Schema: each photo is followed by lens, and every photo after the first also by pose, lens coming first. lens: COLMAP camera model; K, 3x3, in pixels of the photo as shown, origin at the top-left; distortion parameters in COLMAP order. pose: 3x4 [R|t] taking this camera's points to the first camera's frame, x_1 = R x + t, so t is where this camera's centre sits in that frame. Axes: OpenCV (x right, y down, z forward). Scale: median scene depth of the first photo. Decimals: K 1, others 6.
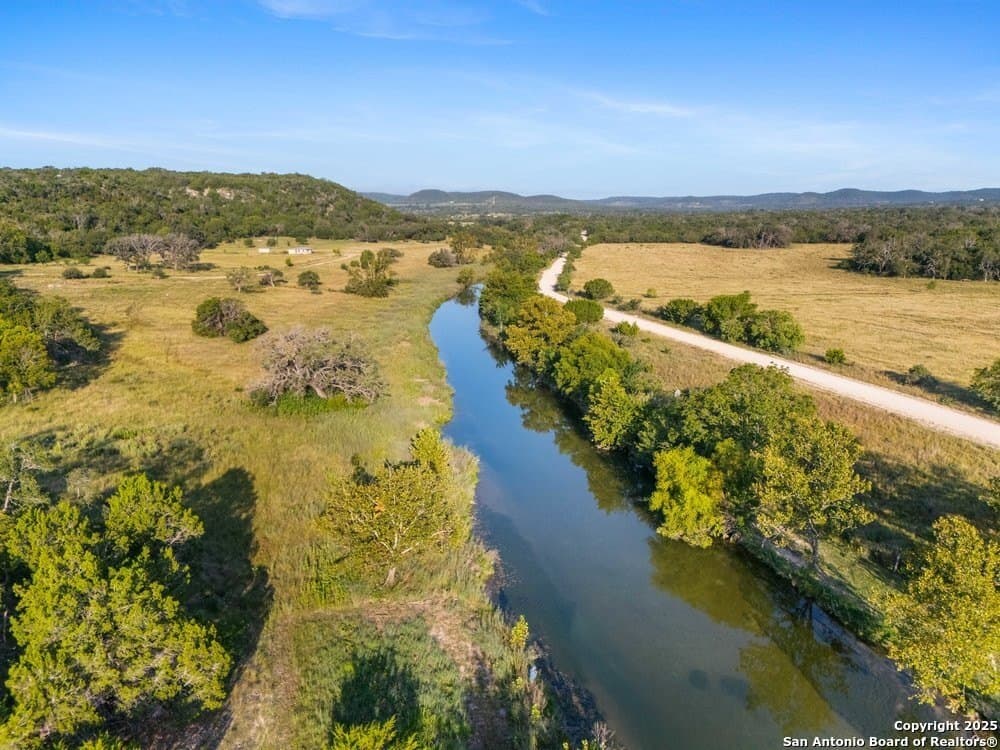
lens RADIAL K [[729.8, 0, 501.9], [0, 729.8, 379.9], [0, 0, 1]] dist [0.081426, -0.085469]
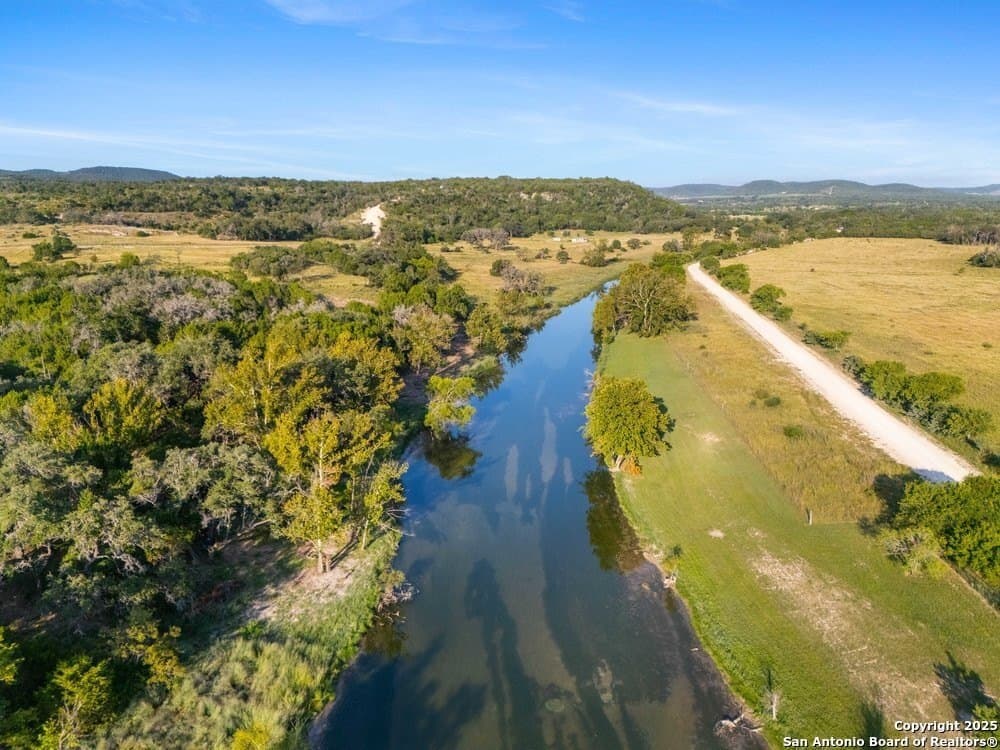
lens RADIAL K [[729.8, 0, 501.9], [0, 729.8, 379.9], [0, 0, 1]] dist [0.081426, -0.085469]
pose [[0.905445, 0.100857, -0.412307, 0.173099], [-0.095918, 0.994851, 0.032717, 0.054798], [0.413484, 0.009924, 0.910457, -0.308902]]
